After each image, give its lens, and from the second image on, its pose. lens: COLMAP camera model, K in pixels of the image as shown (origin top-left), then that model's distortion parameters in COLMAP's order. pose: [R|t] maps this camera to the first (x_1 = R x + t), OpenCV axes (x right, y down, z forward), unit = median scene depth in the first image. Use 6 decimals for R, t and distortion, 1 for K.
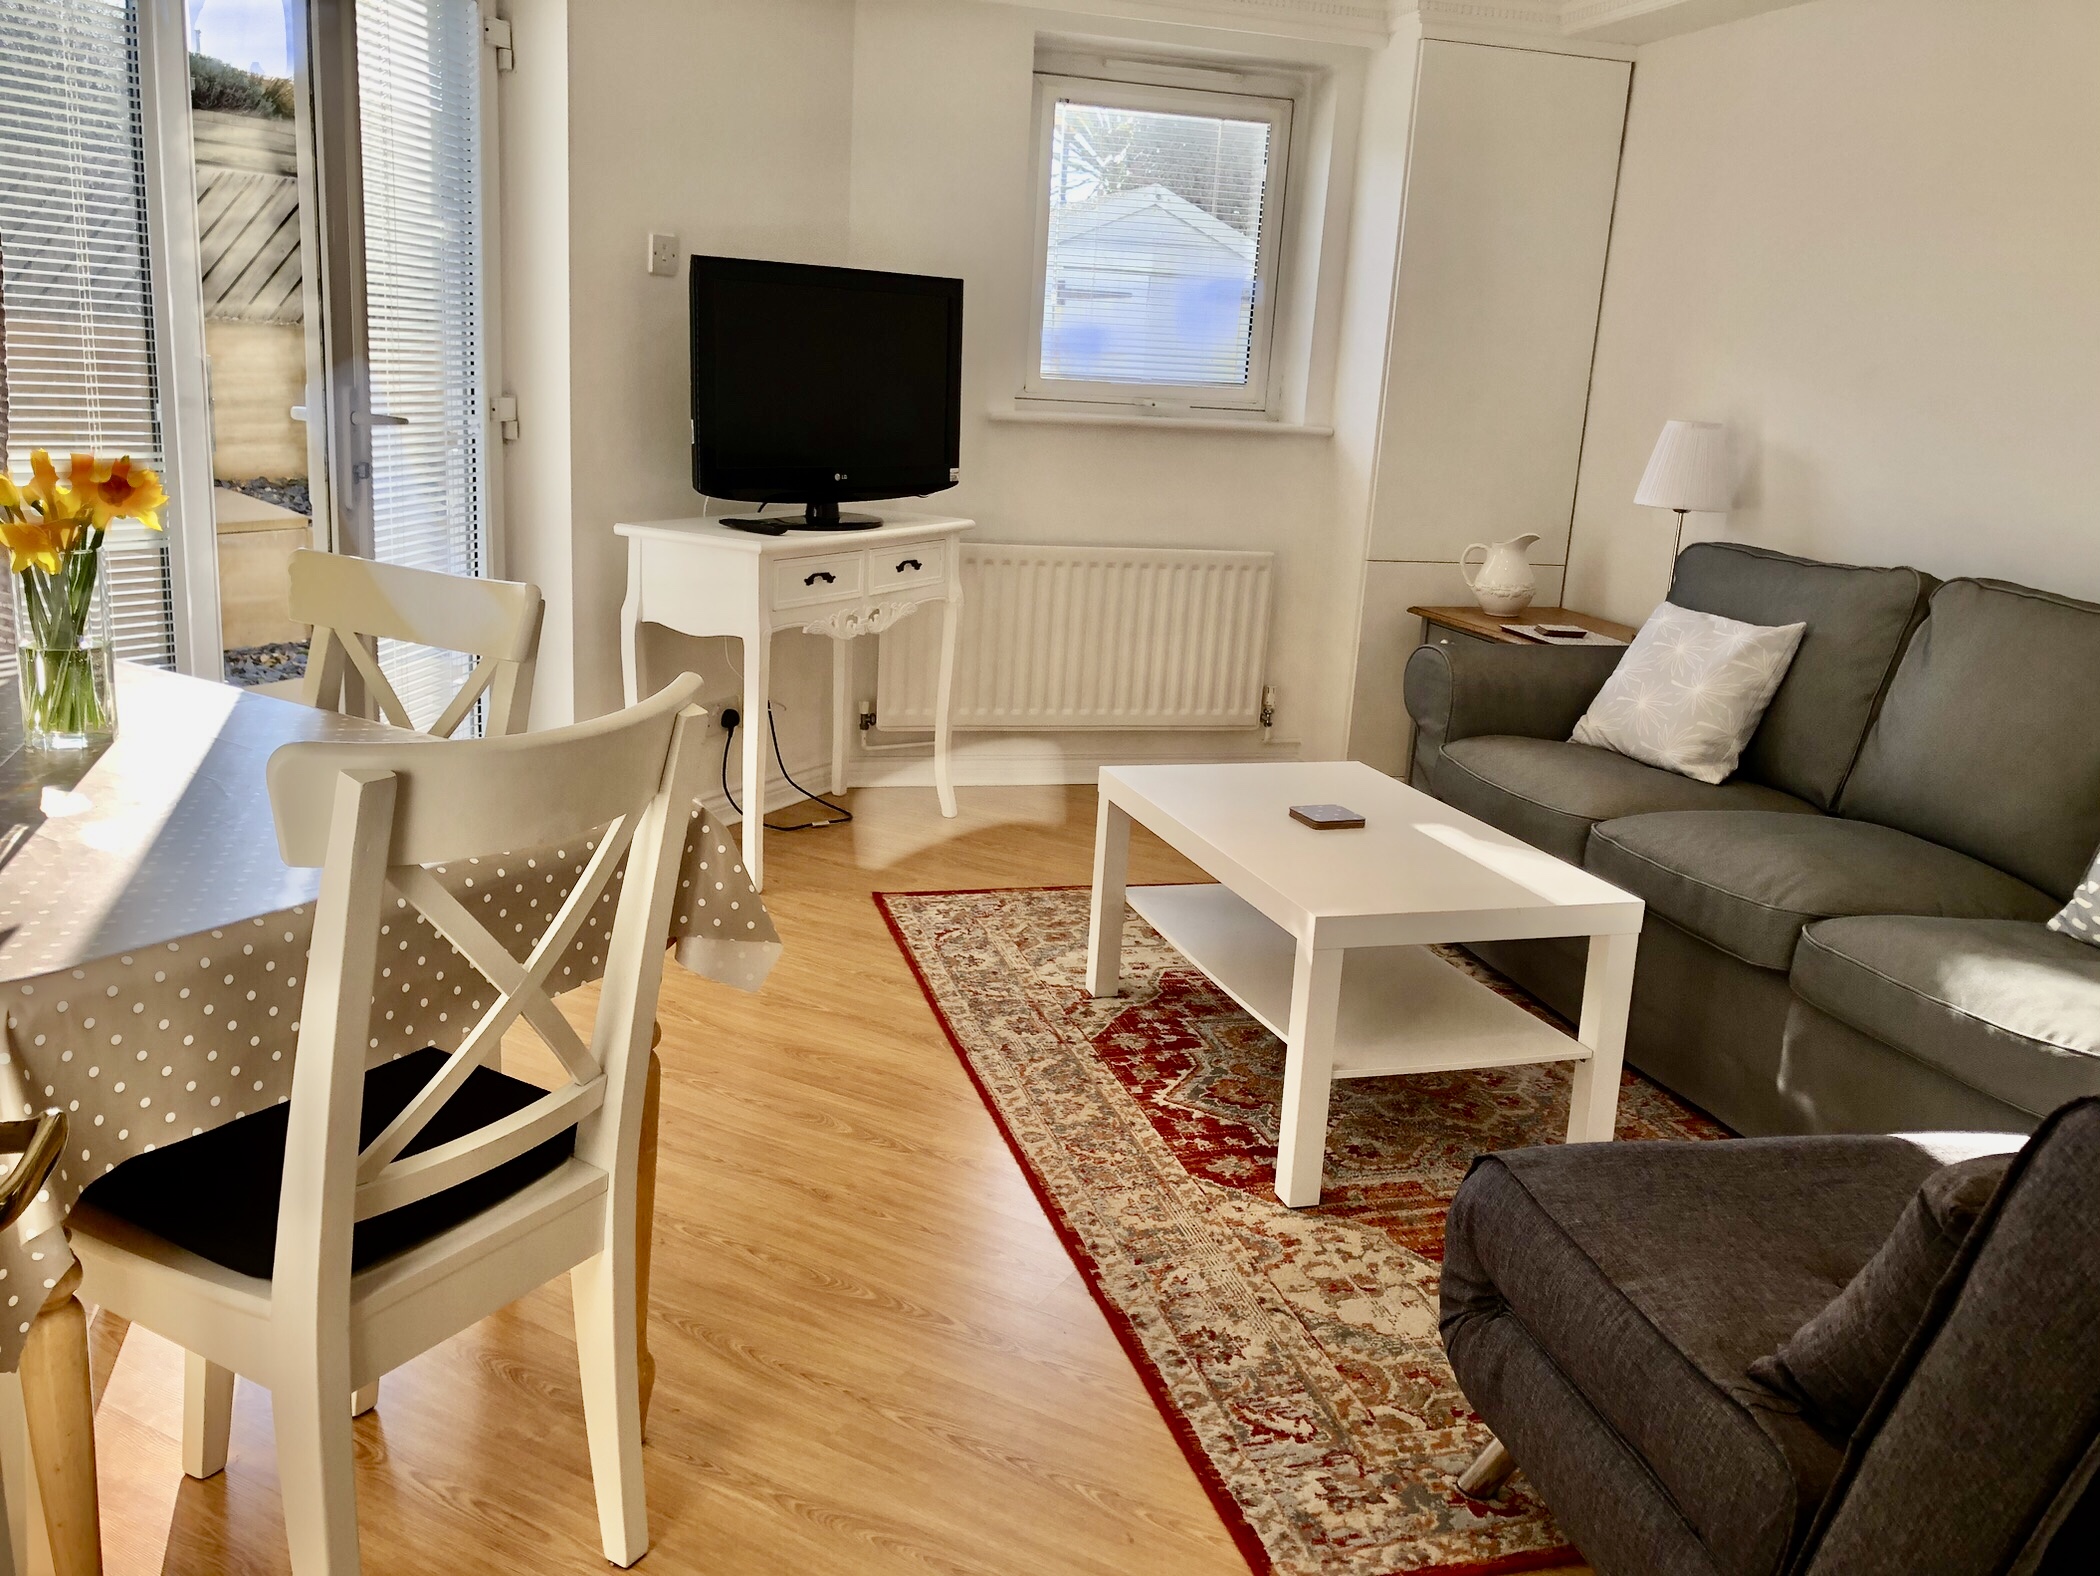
lens RADIAL K [[1696.9, 0, 1050.0], [0, 1696.9, 793.3], [0, 0, 1]] dist [0.042490, -0.170108]
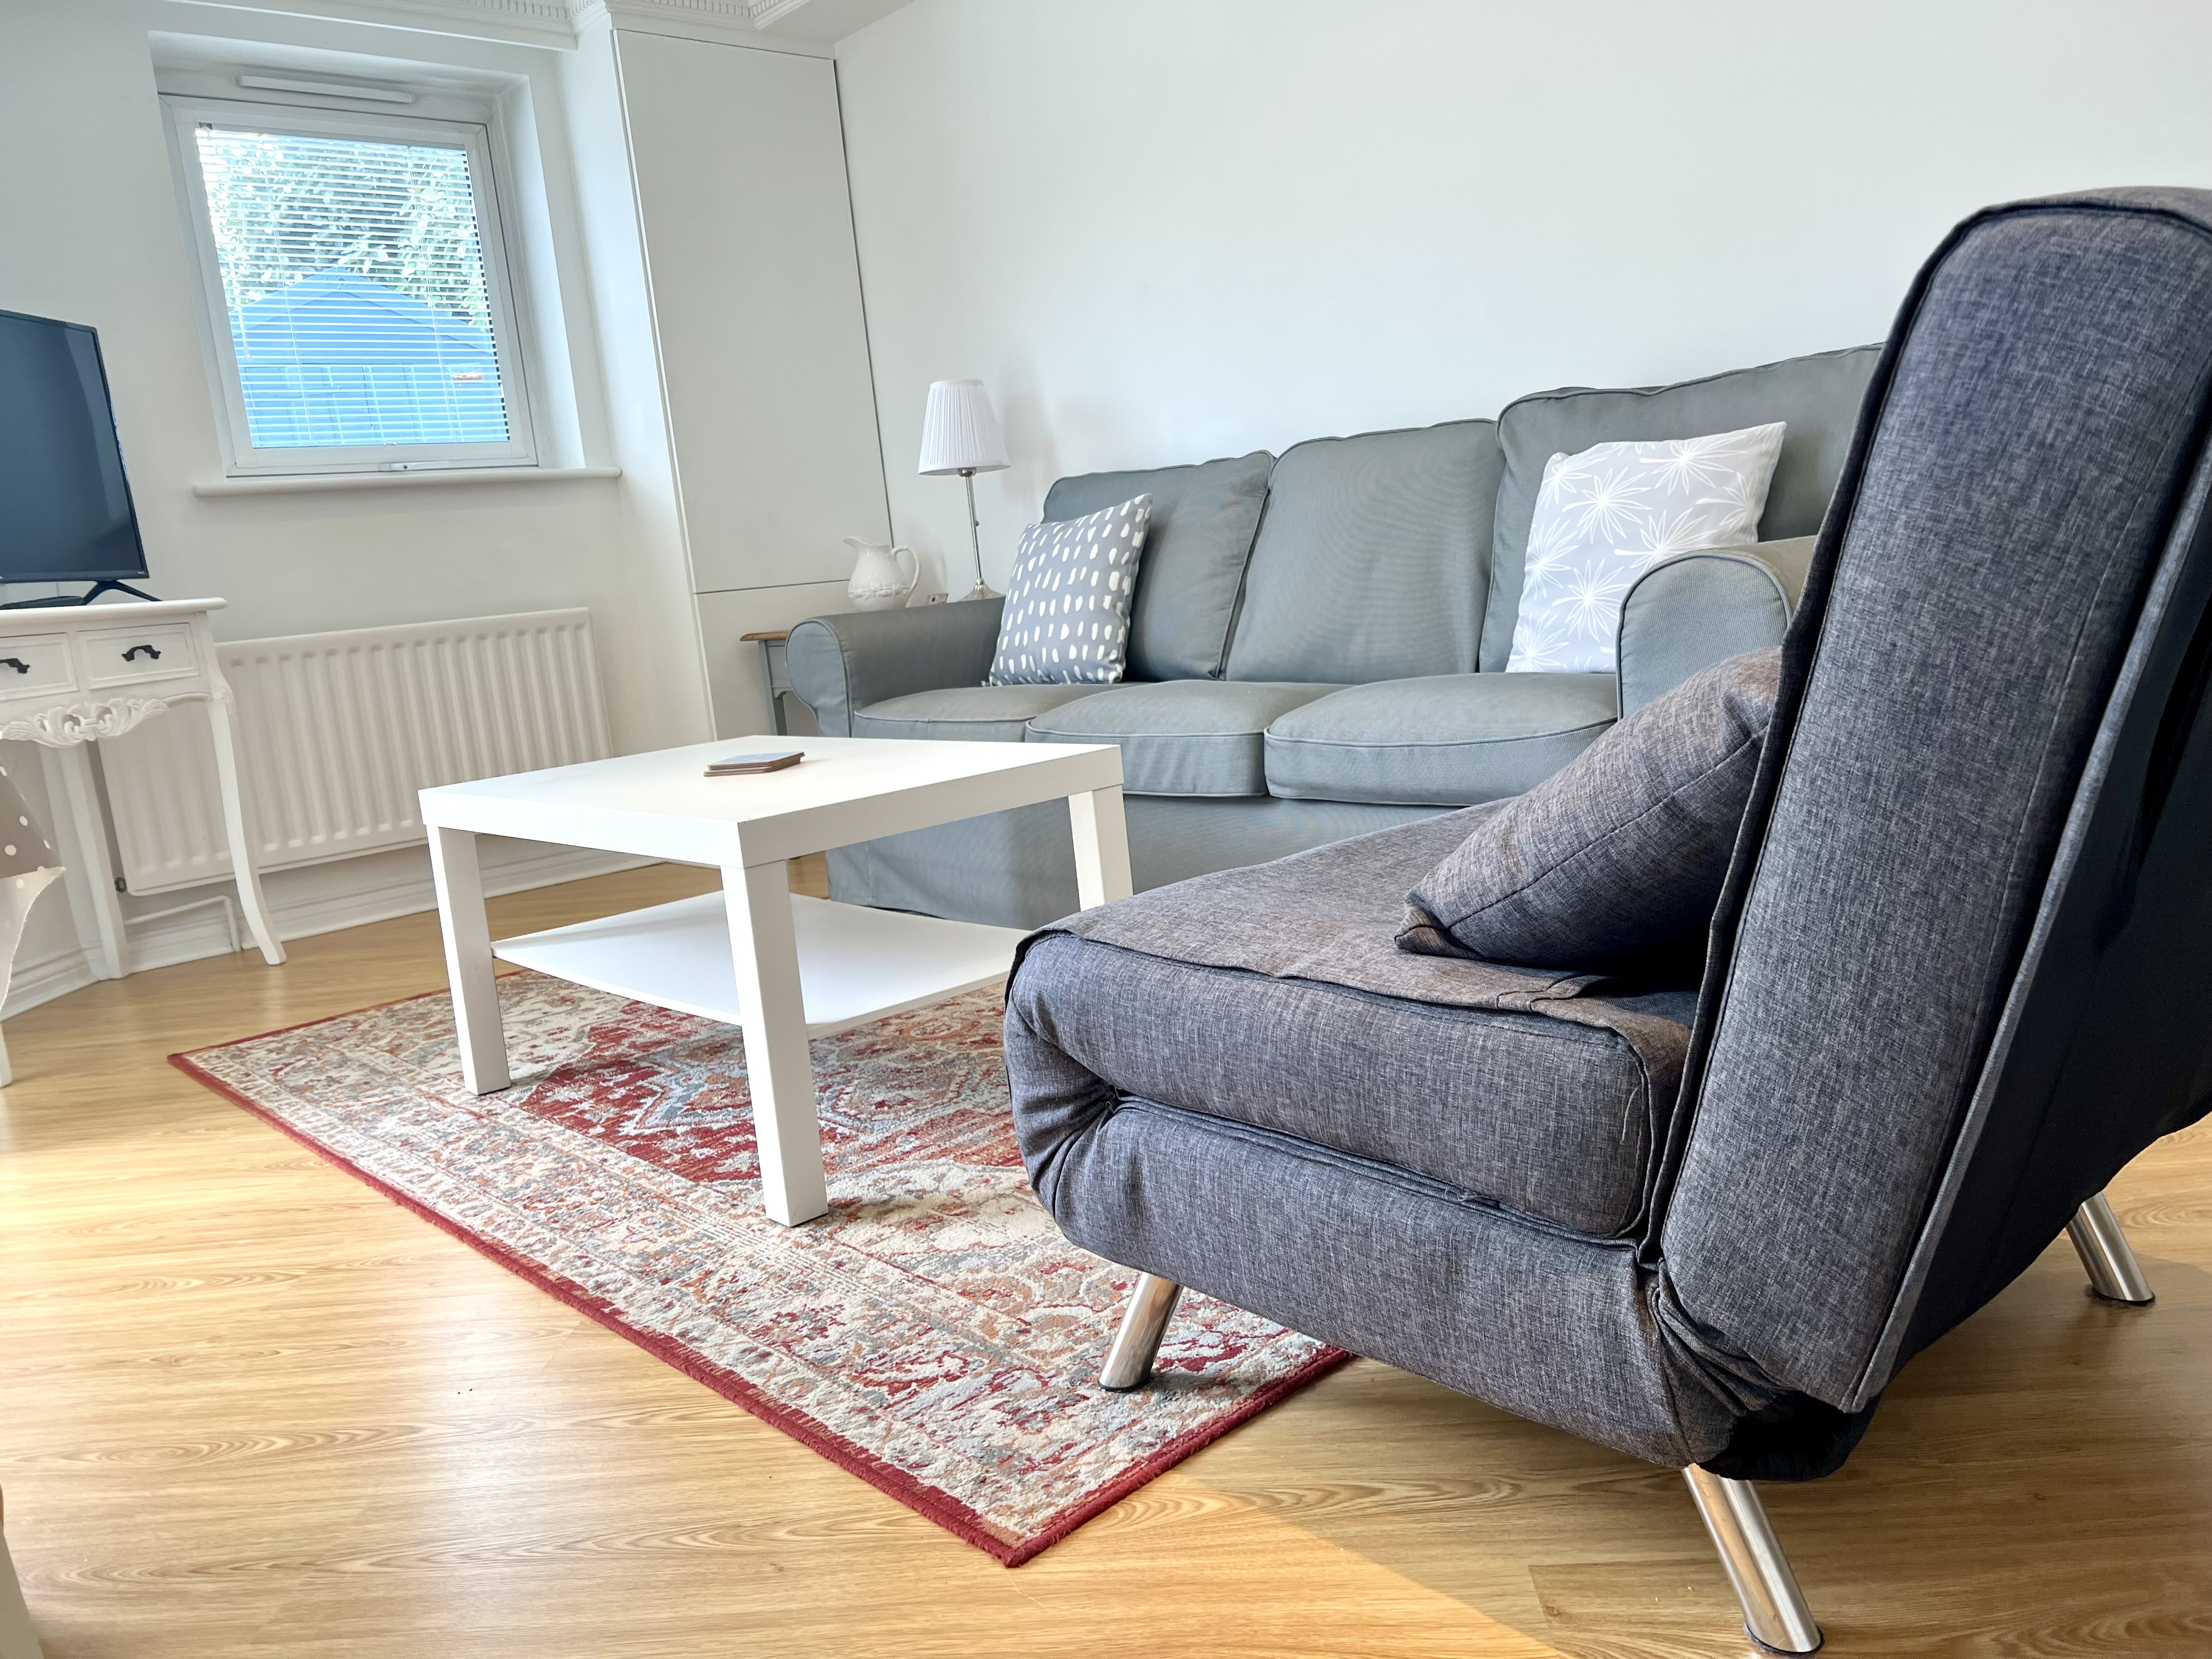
lens RADIAL K [[1679.2, 0, 1111.7], [0, 1679.2, 823.9], [0, 0, 1]] dist [0.030970, -0.033405]
pose [[0.883135, -0.219655, 0.414516, -0.034362], [0.259167, 0.964970, -0.040817, 0.148968], [-0.391030, 0.143476, 0.909126, 0.202789]]
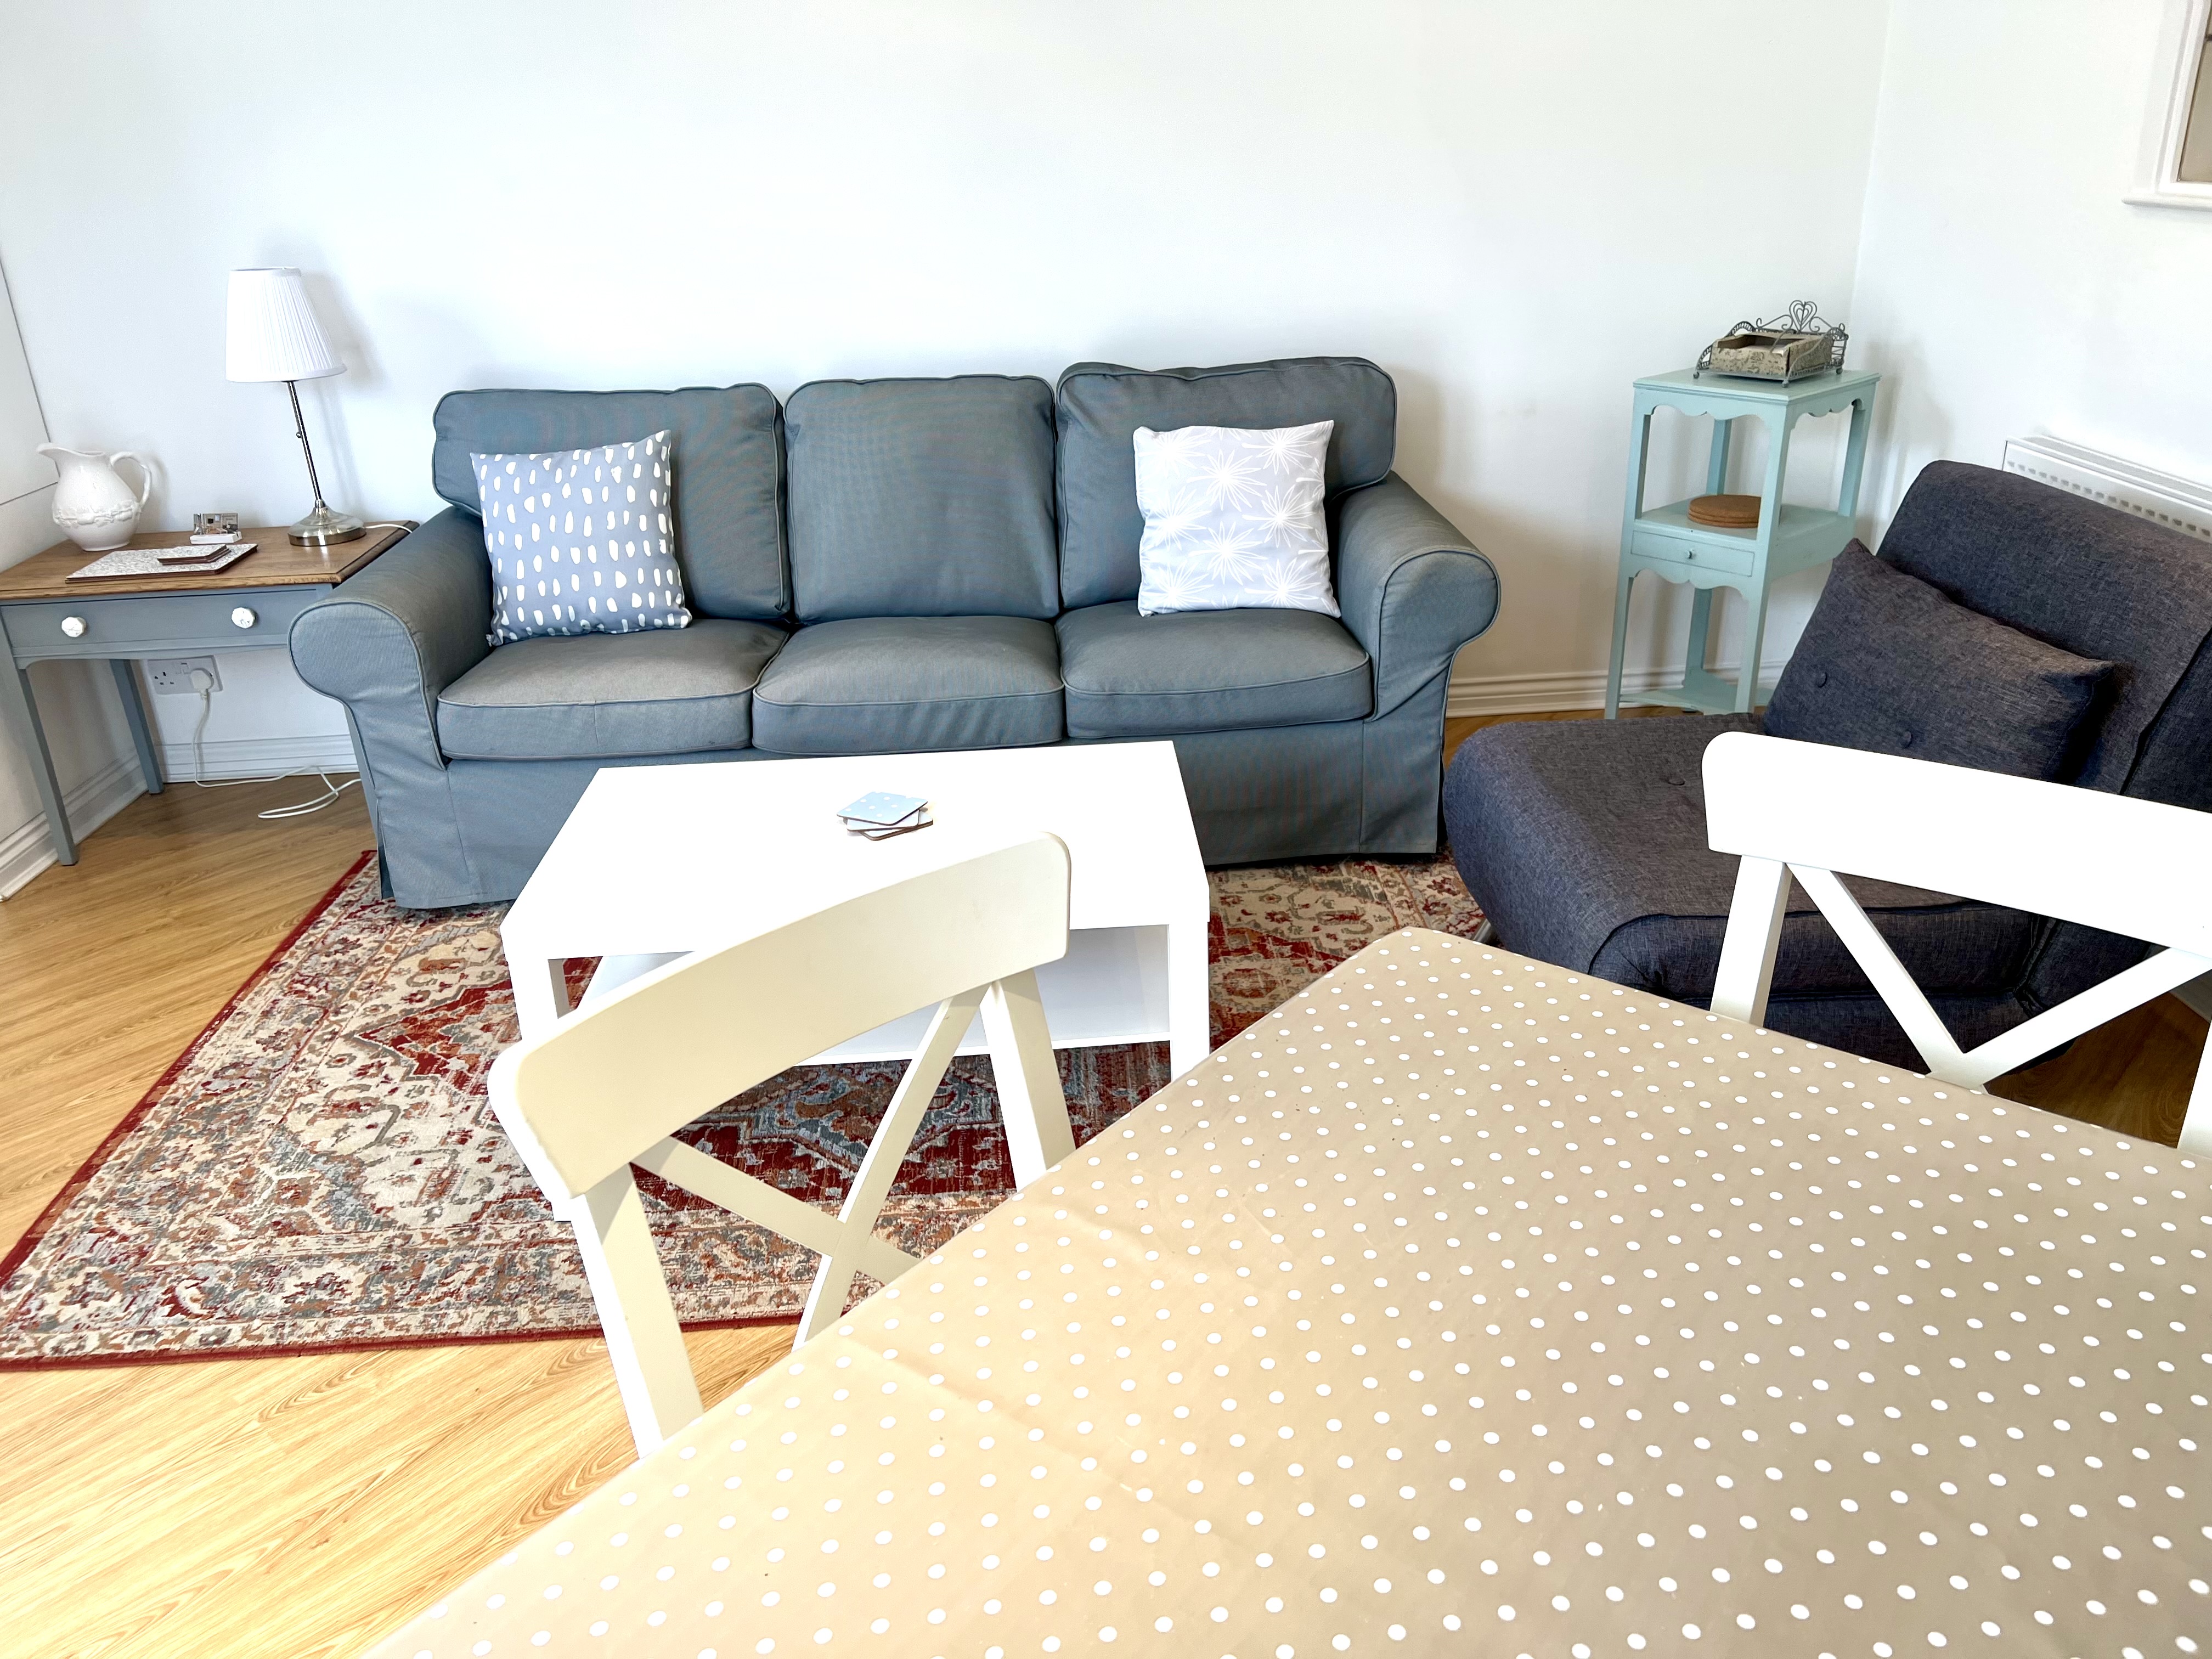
lens RADIAL K [[1664.3, 0, 1106.0], [0, 1664.3, 829.5], [0, 0, 1]] dist [0.073960, -0.085278]
pose [[0.223471, -0.443948, 0.867739, -0.636322], [0.290311, 0.880164, 0.375540, -0.287683], [-0.930473, 0.167992, 0.325575, 0.683129]]
